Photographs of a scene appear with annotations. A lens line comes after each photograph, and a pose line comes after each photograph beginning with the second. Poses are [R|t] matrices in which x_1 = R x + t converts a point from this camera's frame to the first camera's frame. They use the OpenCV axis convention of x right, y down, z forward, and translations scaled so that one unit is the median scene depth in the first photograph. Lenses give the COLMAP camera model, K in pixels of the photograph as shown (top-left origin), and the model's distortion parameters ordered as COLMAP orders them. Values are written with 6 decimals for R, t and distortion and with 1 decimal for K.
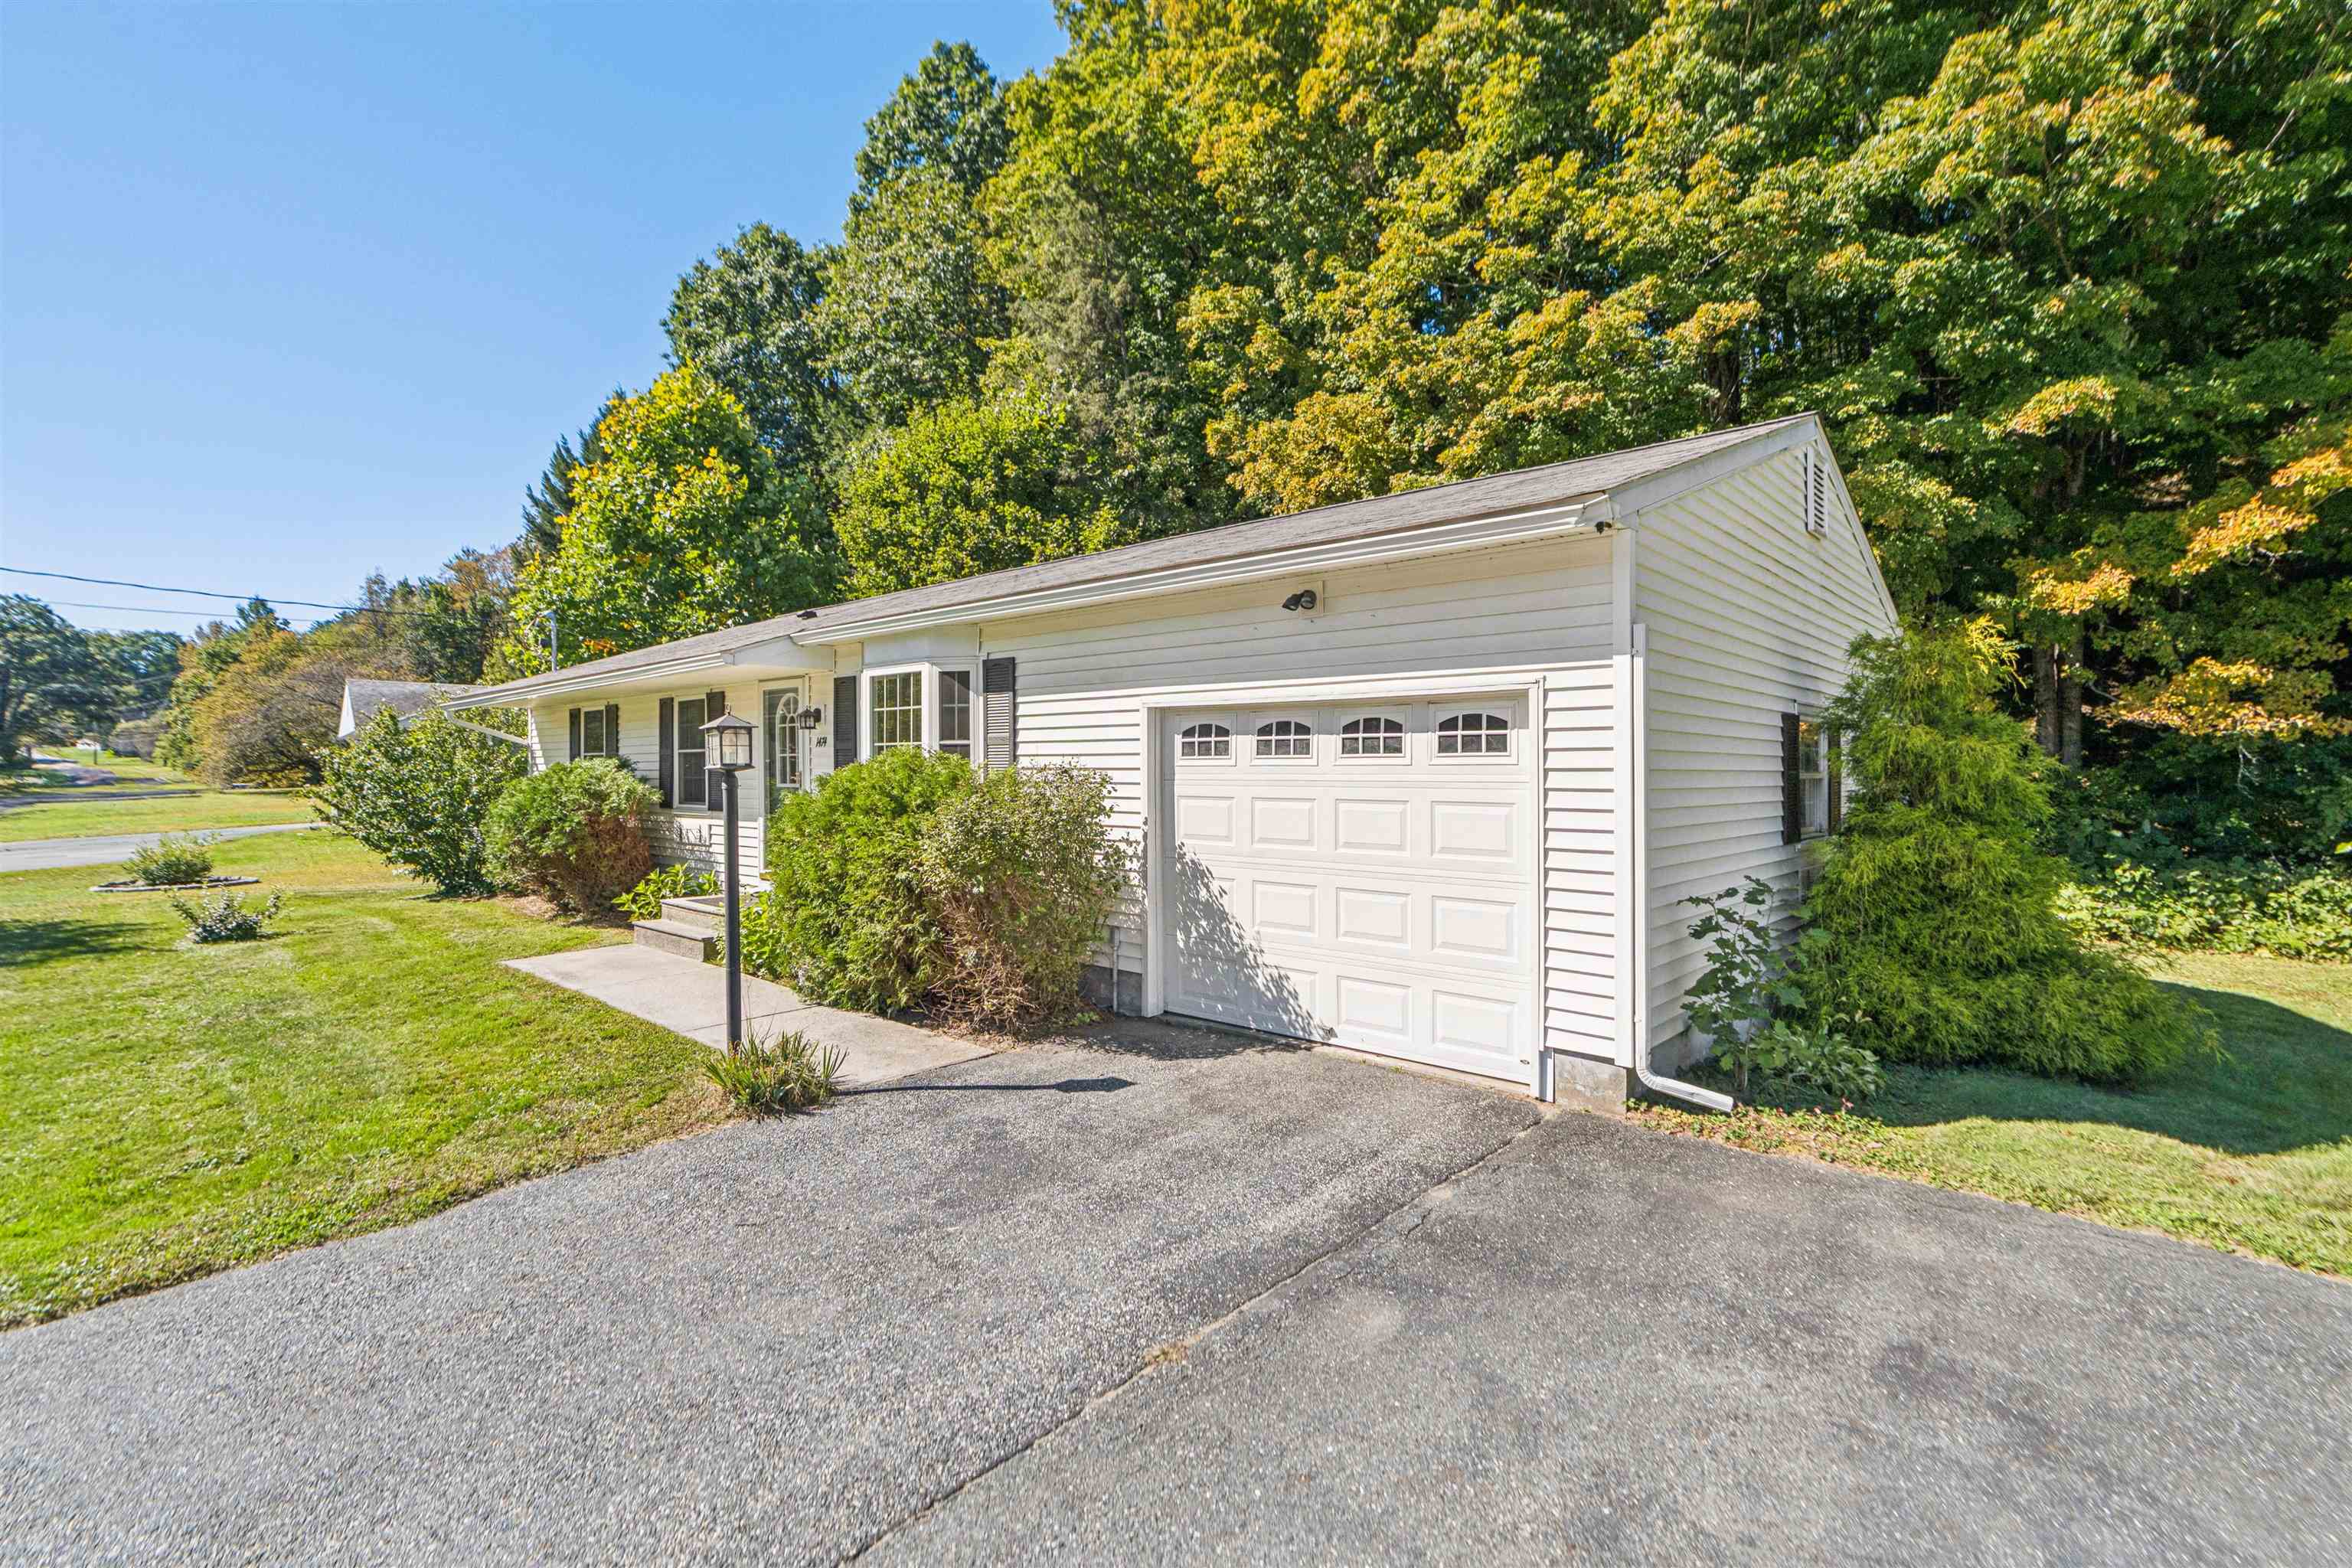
lens RADIAL K [[1074.1, 0, 1183.7], [0, 1074.1, 772.5], [0, 0, 1]] dist [-0.002278, 0.002702]
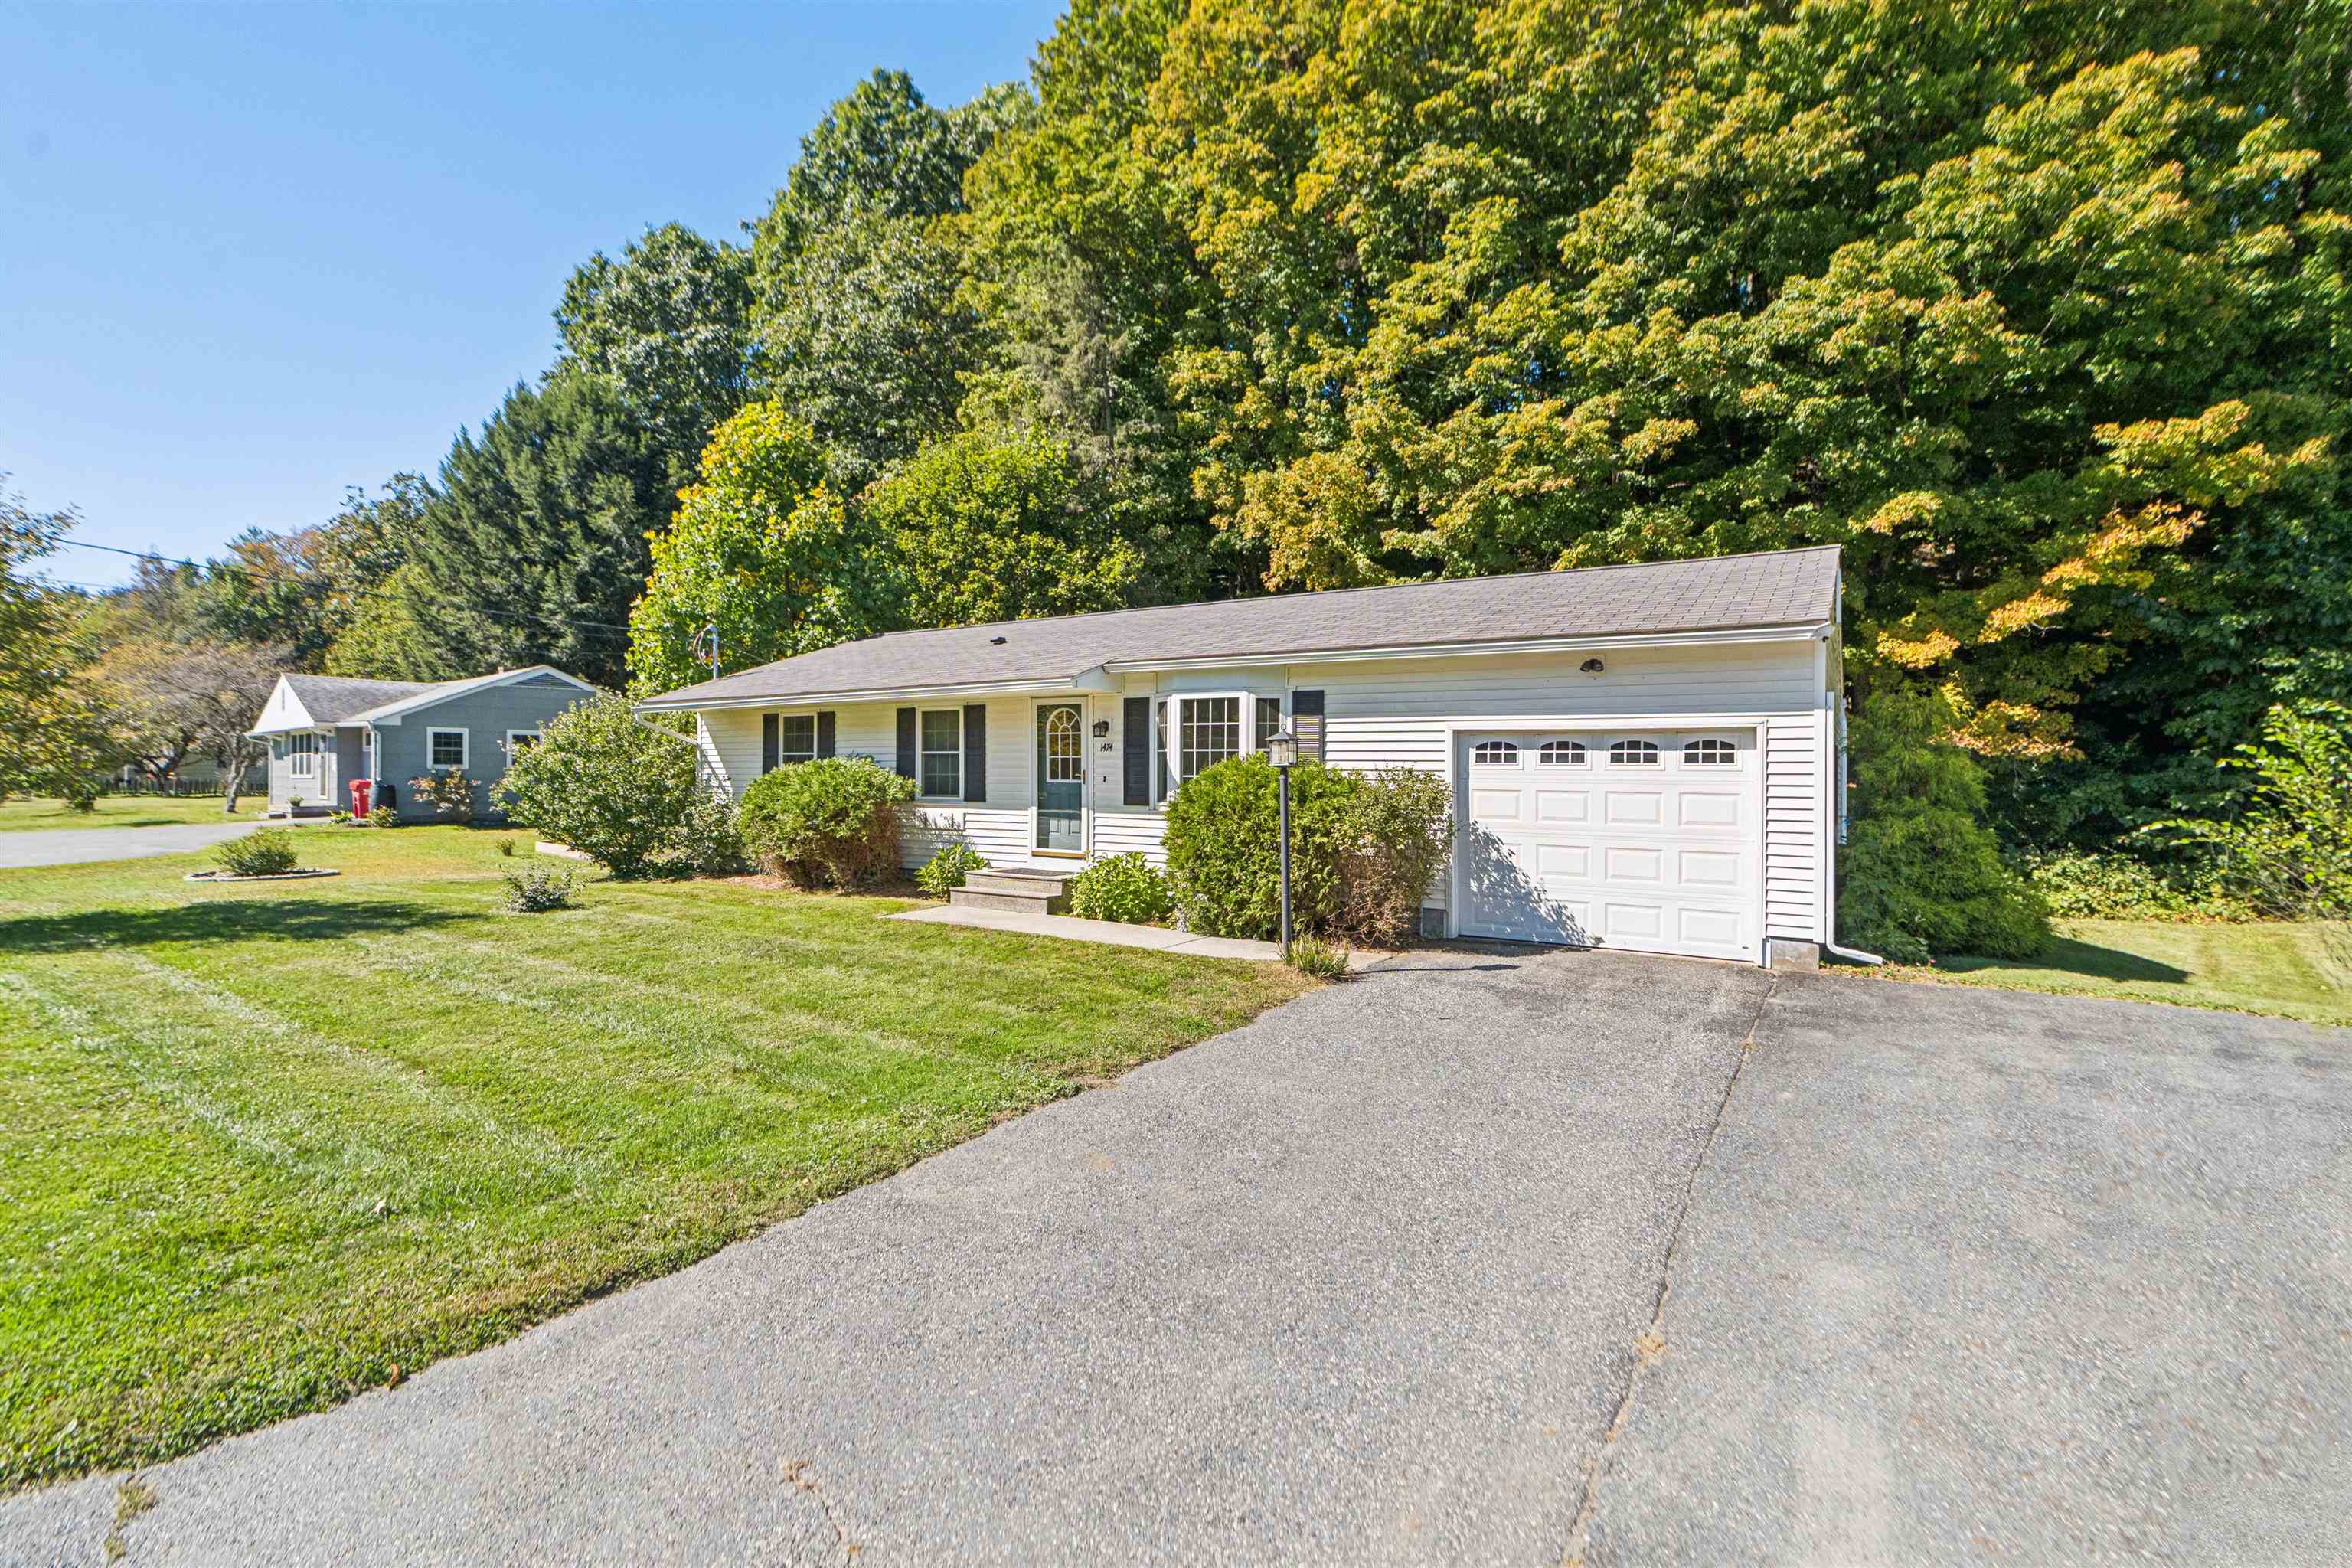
lens RADIAL K [[1074.1, 0, 1163.2], [0, 1074.1, 790.8], [0, 0, 1]] dist [-0.002278, 0.002702]
pose [[0.986907, 0.008429, 0.161068, -0.297921], [-0.009899, 0.999916, 0.008325, 0.006920], [-0.160984, -0.009811, 0.986908, -0.177987]]
